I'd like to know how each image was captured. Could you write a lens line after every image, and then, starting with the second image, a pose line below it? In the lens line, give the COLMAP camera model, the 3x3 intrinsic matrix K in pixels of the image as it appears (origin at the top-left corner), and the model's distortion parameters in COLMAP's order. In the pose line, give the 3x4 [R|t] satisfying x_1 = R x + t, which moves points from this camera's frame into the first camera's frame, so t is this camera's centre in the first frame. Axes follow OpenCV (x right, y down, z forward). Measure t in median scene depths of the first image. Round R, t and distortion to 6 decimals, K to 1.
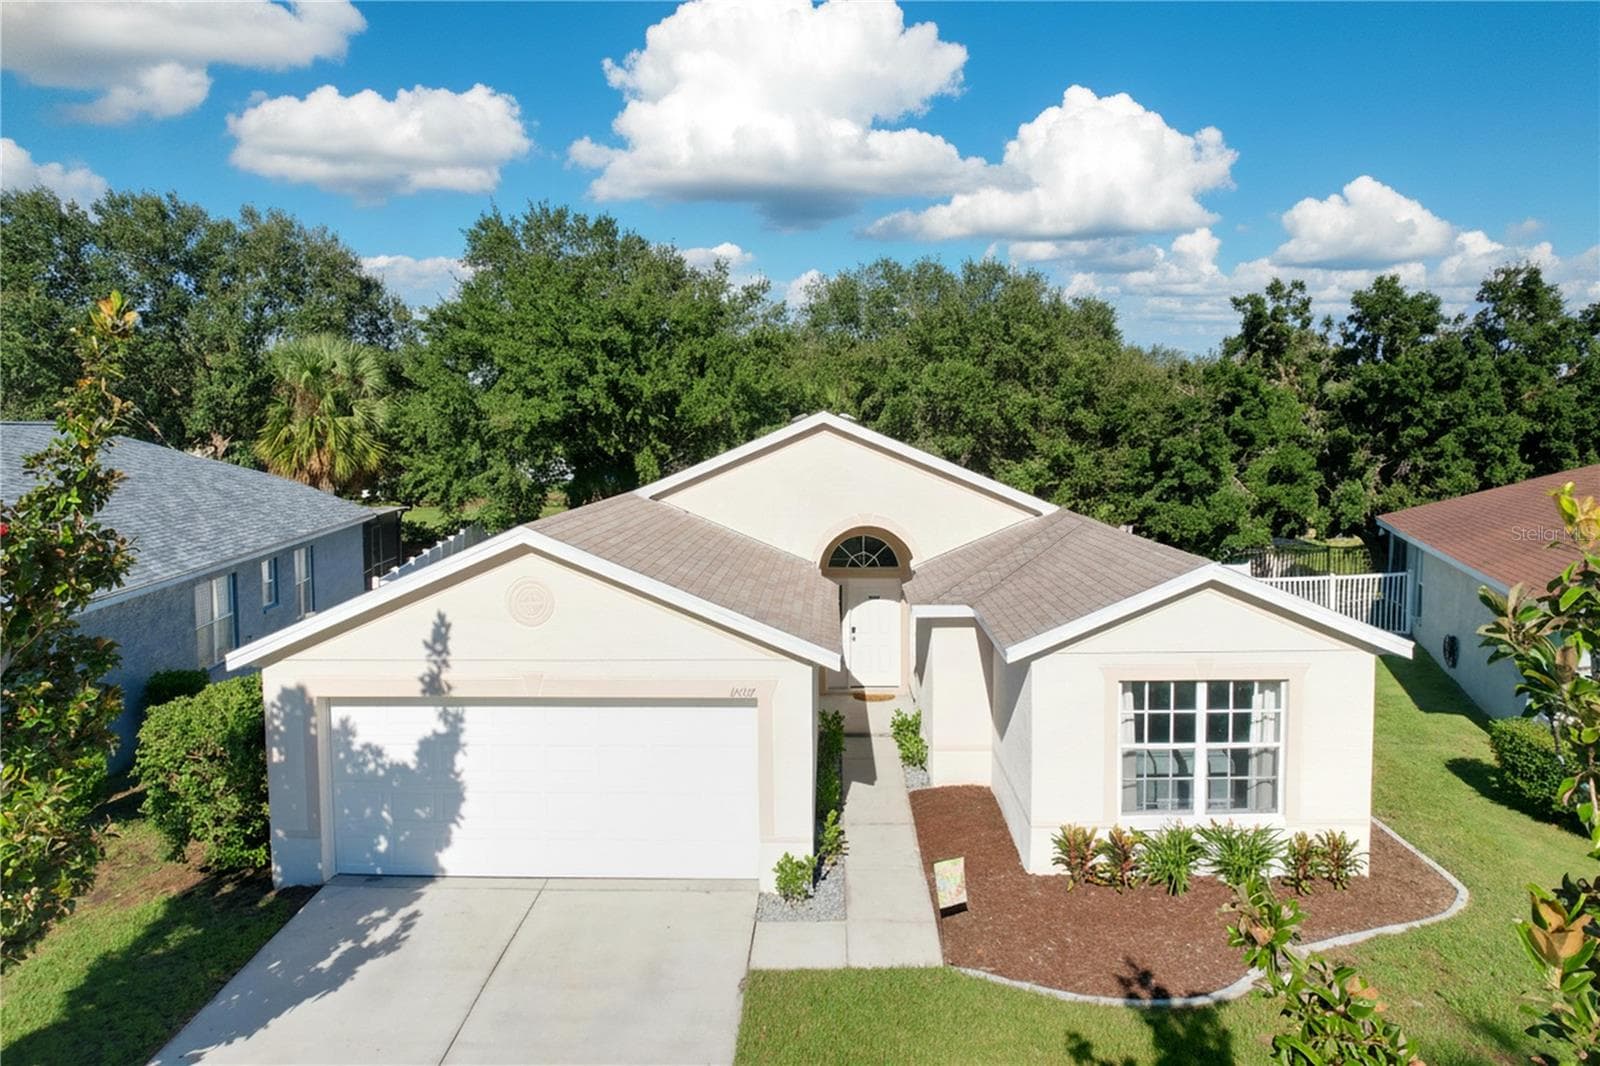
lens RADIAL K [[1057.6, 0, 805.6], [0, 1057.6, 471.7], [0, 0, 1]] dist [-0.030831, -0.000345]
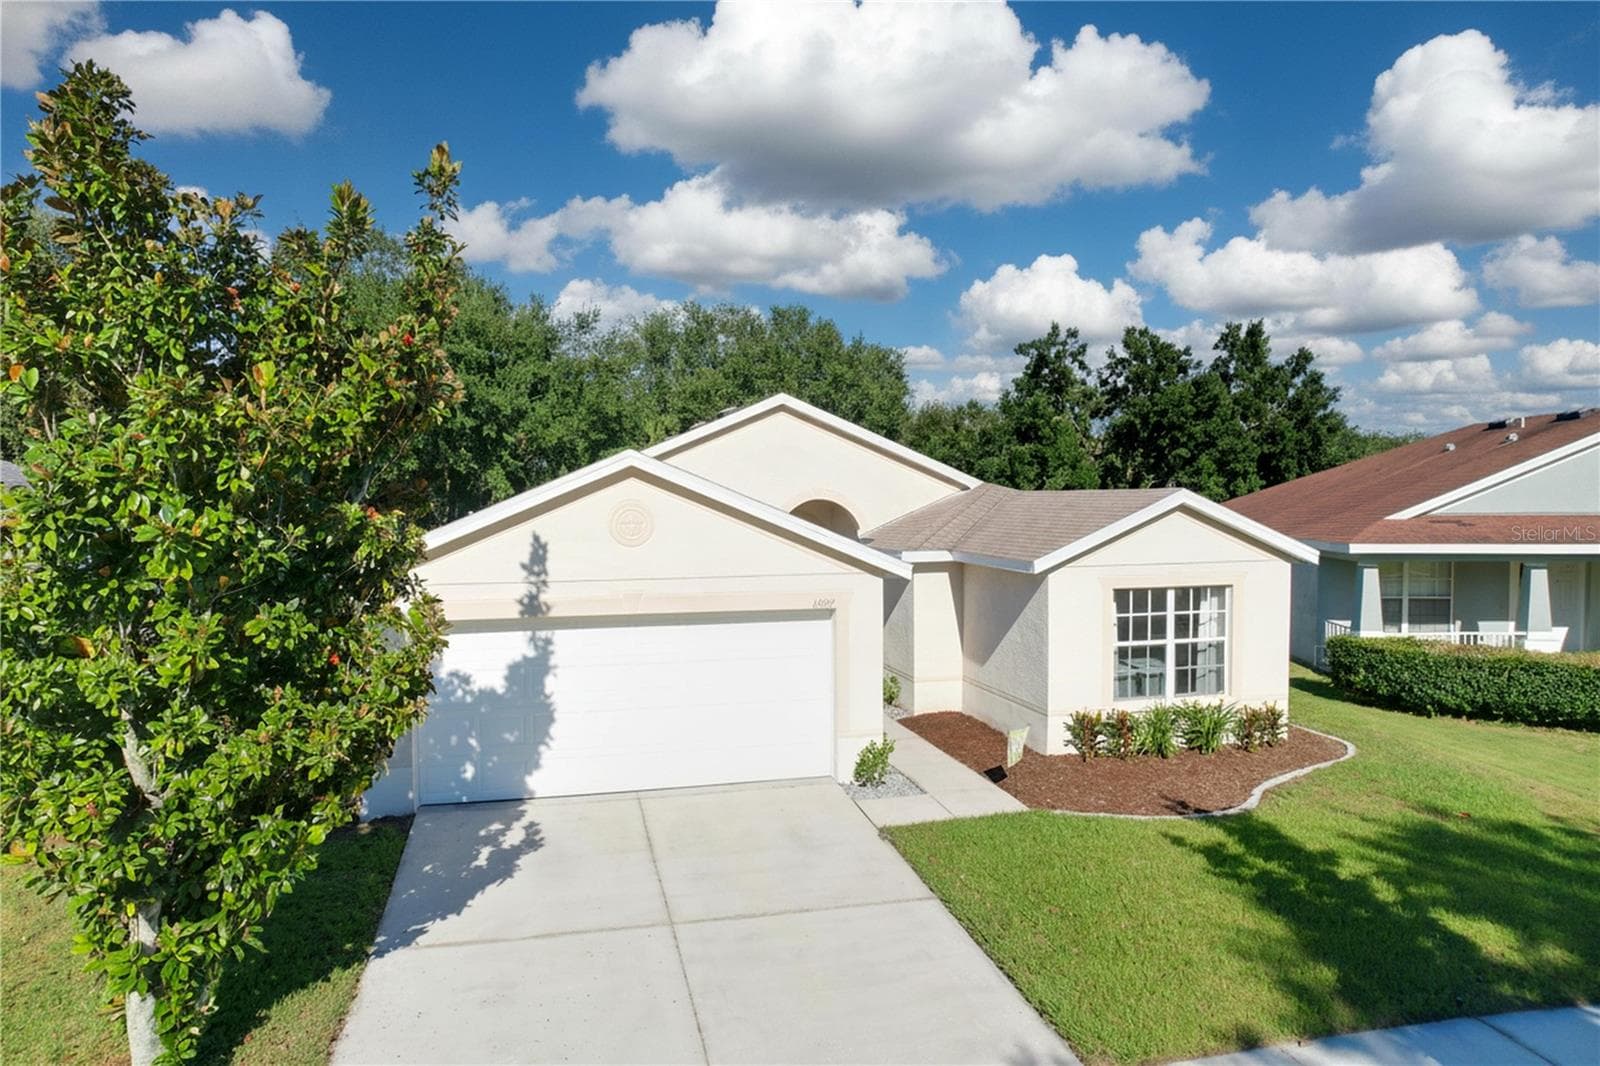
lens RADIAL K [[1047.5, 0, 807.1], [0, 1047.5, 534.0], [0, 0, 1]] dist [-0.072128, 0.078256]
pose [[0.959976, -0.009257, 0.279931, -0.371336], [0.013058, 0.999846, -0.011718, 0.144717], [-0.279779, 0.014904, 0.959949, -0.048883]]
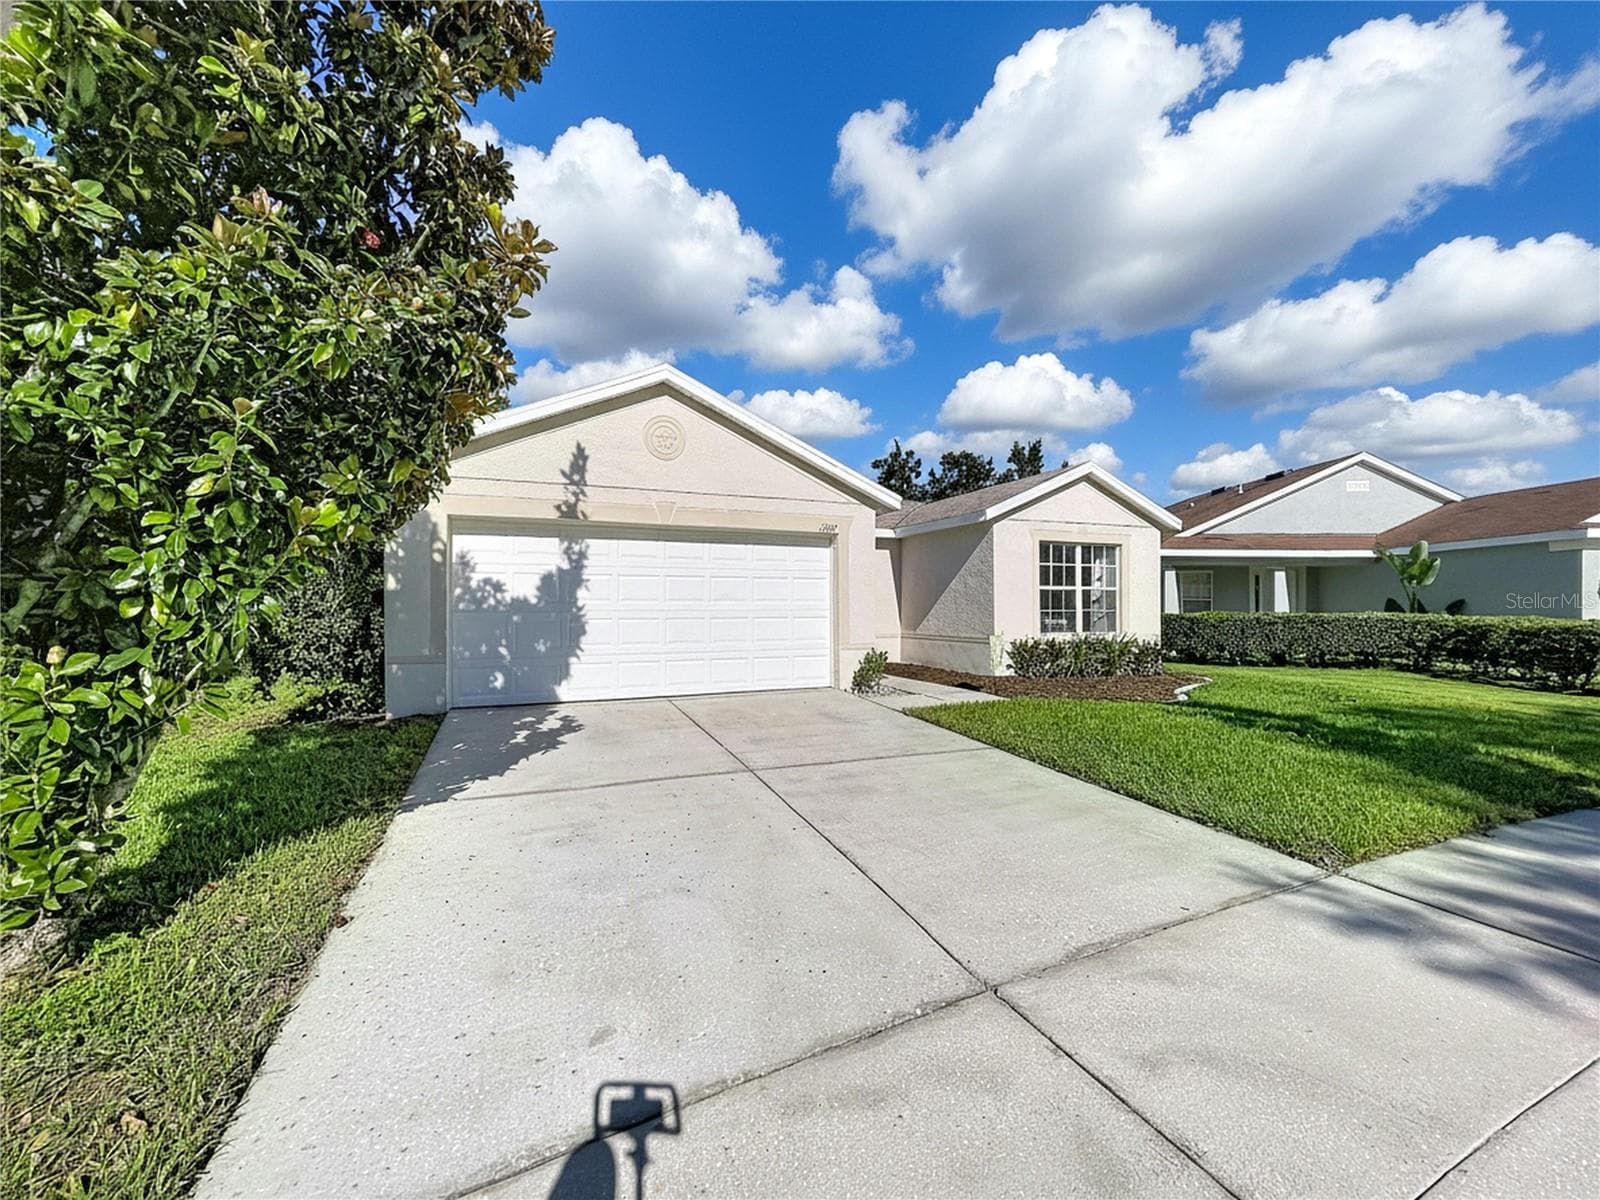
lens RADIAL K [[675.8, 0, 795.3], [0, 675.8, 607.0], [0, 0, 1]] dist [0.000492, -0.000015]
pose [[0.908942, -0.003246, 0.416909, -0.419496], [0.030155, 0.997863, -0.057975, 0.334825], [-0.415830, 0.065268, 0.907097, 0.272613]]
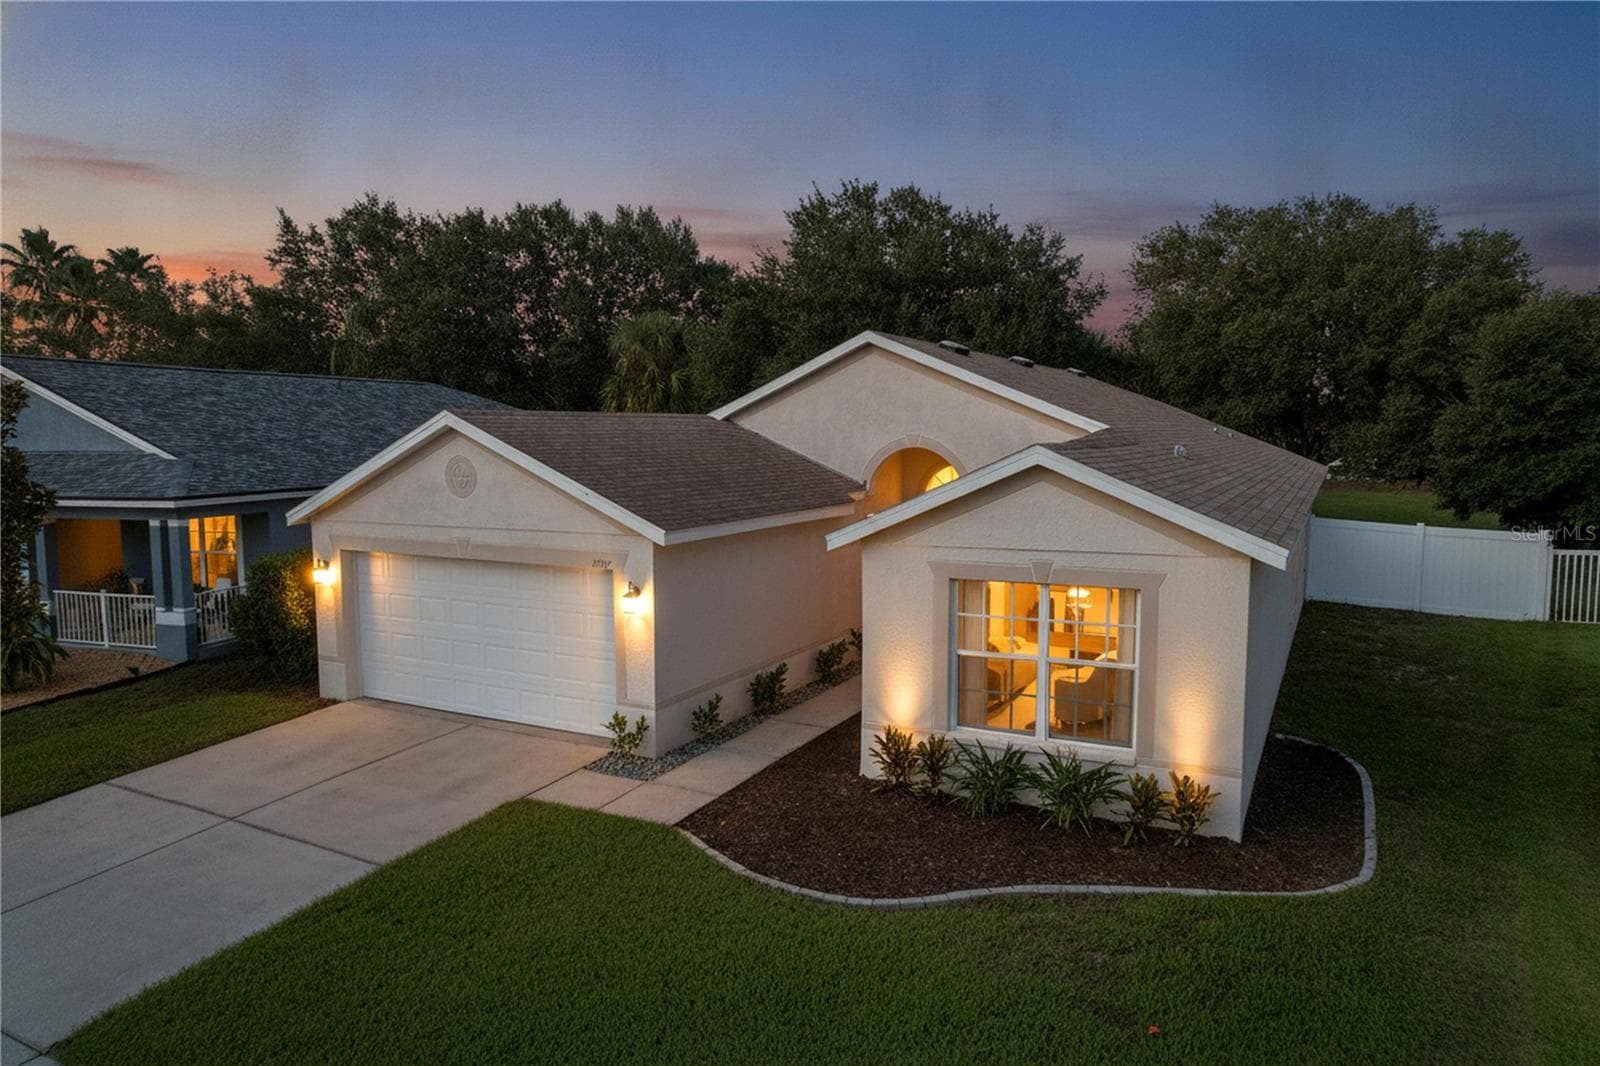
lens RADIAL K [[1049.9, 0, 805.2], [0, 1049.9, 492.3], [0, 0, 1]] dist [-0.038816, 0.000592]
pose [[0.889437, 0.025299, -0.456357, 0.595648], [-0.016557, 0.999595, 0.023144, 0.103785], [0.456757, -0.013029, 0.889496, 0.135729]]
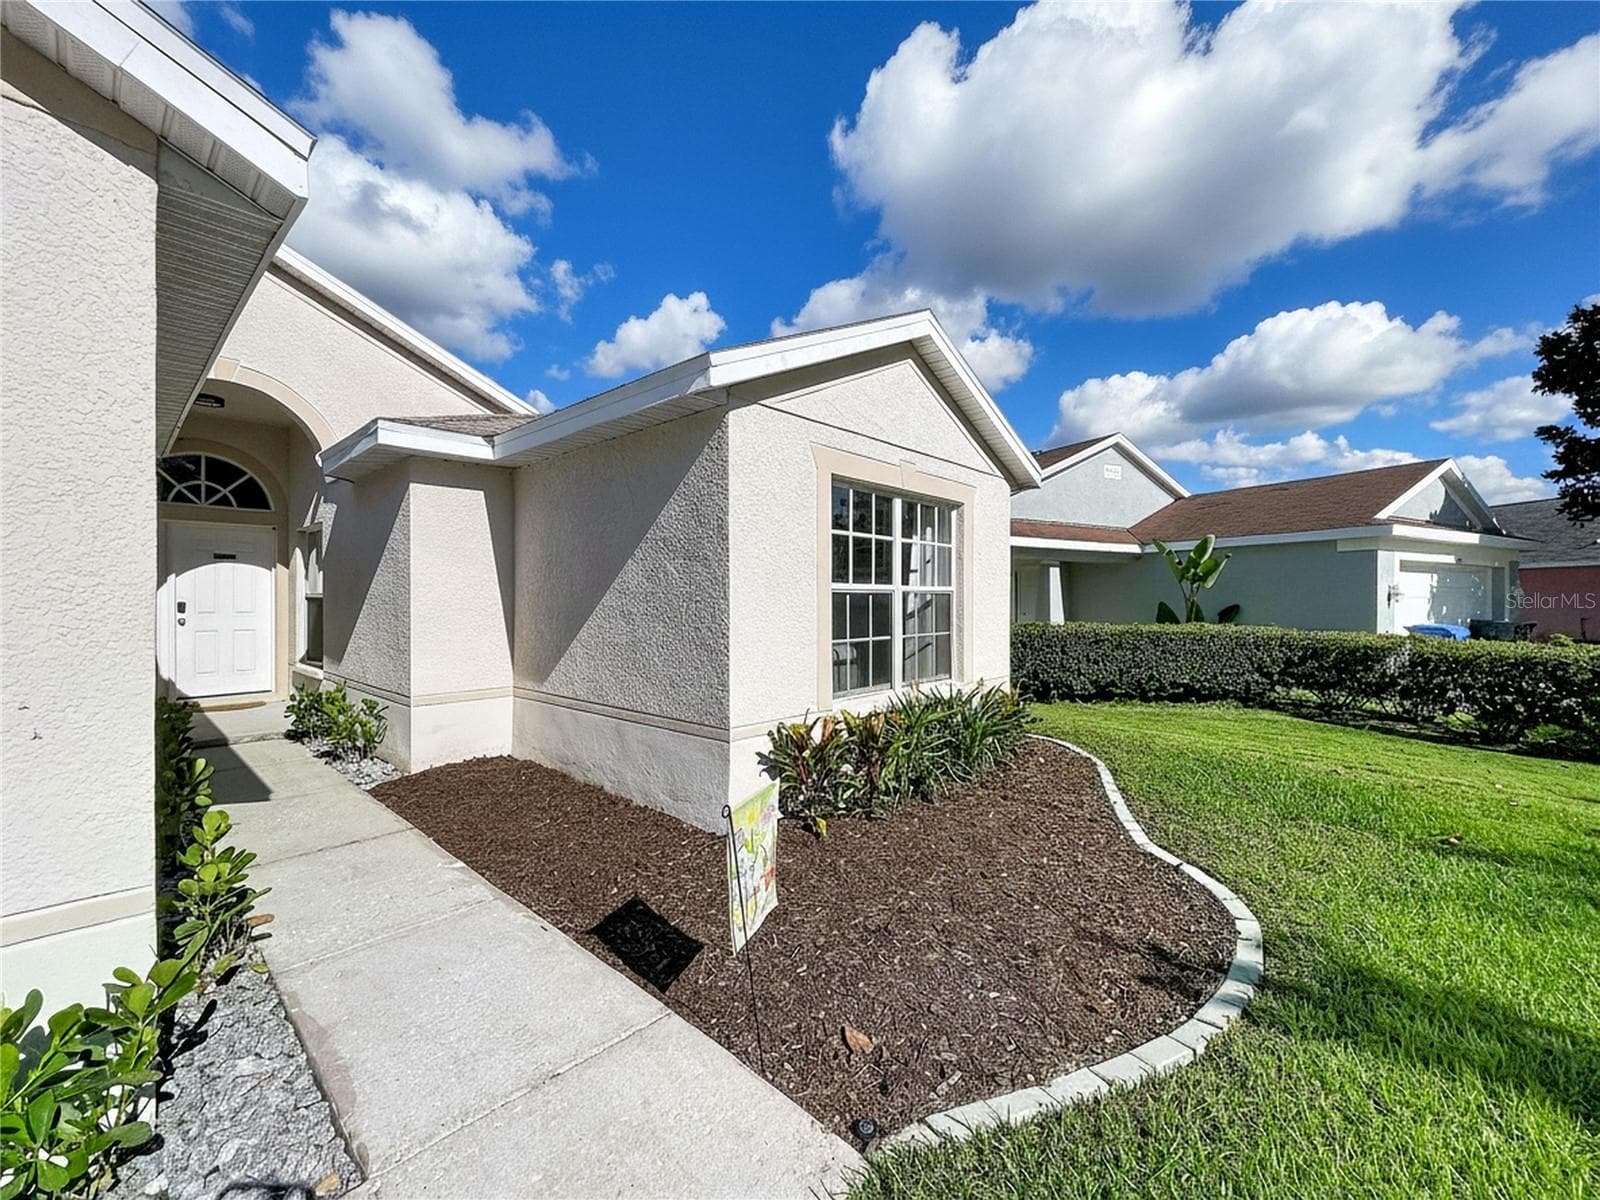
lens RADIAL K [[655.6, 0, 780.8], [0, 655.6, 597.0], [0, 0, 1]] dist [-0.000227, -0.000305]
pose [[0.668467, 0.003250, 0.743735, -0.010783], [0.041884, 0.998239, -0.042007, 0.283394], [-0.742561, 0.059231, 0.667154, 0.761447]]
